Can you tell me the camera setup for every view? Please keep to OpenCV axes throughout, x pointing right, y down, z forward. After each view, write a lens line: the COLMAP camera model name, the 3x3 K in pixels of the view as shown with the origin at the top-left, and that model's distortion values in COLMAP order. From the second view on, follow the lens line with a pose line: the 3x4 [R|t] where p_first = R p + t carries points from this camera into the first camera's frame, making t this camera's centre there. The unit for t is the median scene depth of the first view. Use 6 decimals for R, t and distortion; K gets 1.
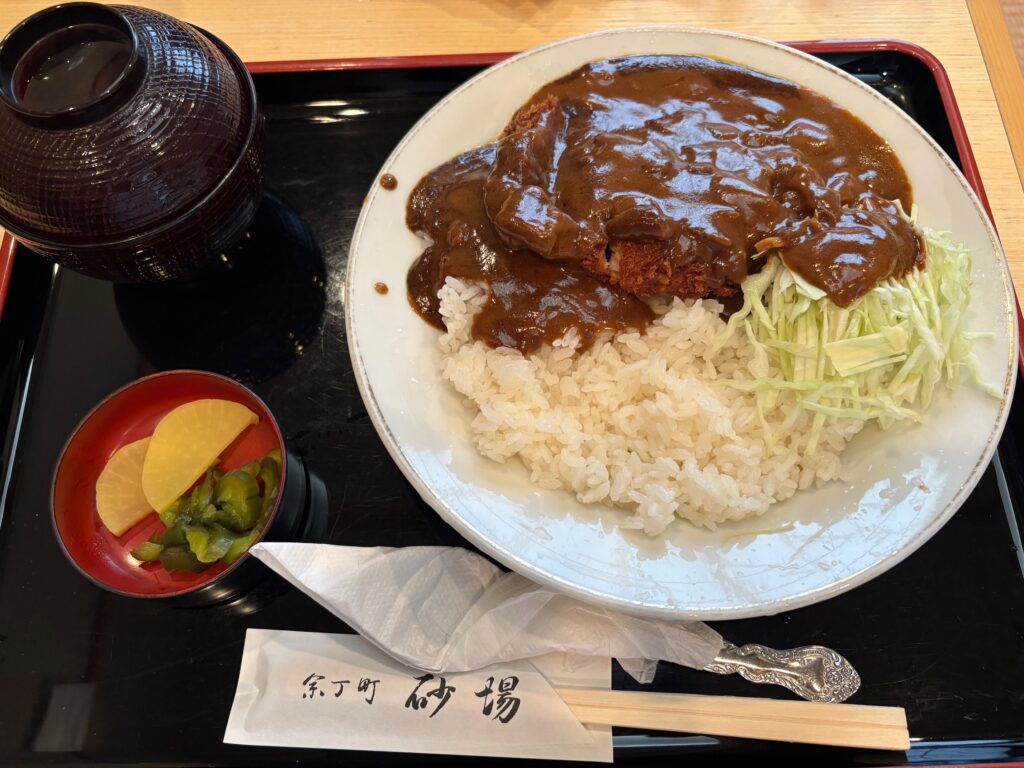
lens RADIAL K [[852.2, 0, 512.0], [0, 852.2, 384.0], [0, 0, 1]] dist [-0.040112, 0.006122]
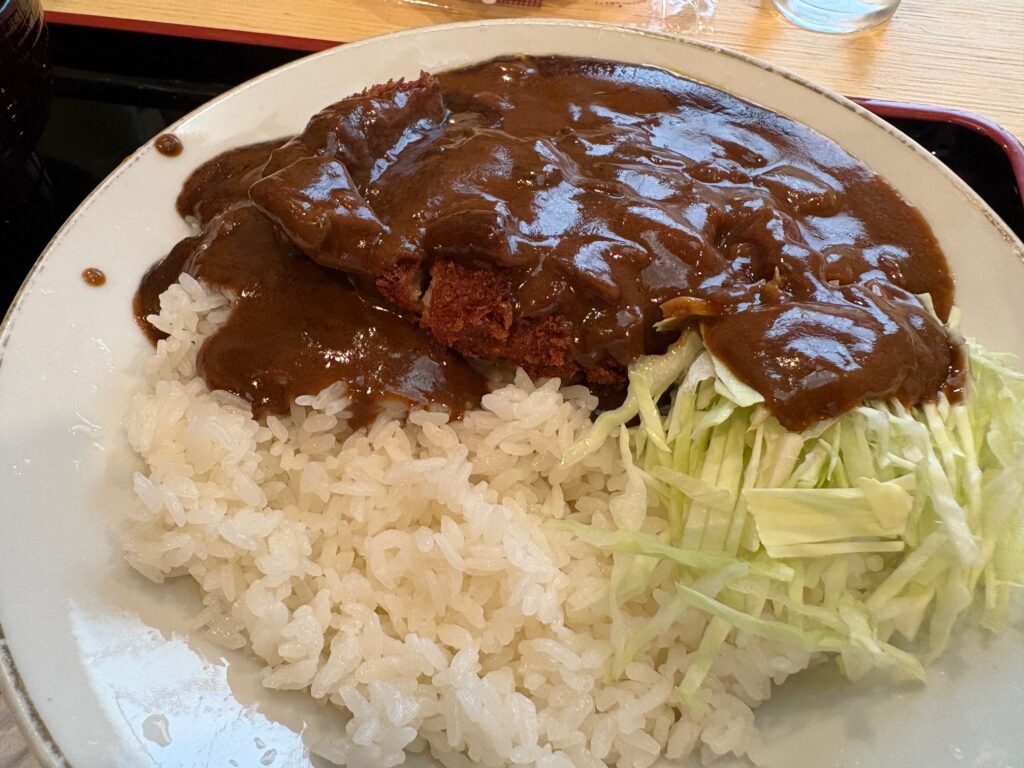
lens RADIAL K [[746.1, 0, 512.0], [0, 746.1, 384.0], [0, 0, 1]] dist [0.002149, -0.007631]
pose [[0.974837, 0.189867, -0.116809, 0.256108], [-0.208950, 0.960838, -0.182016, 0.005713], [0.077676, 0.201844, 0.976333, 0.494064]]
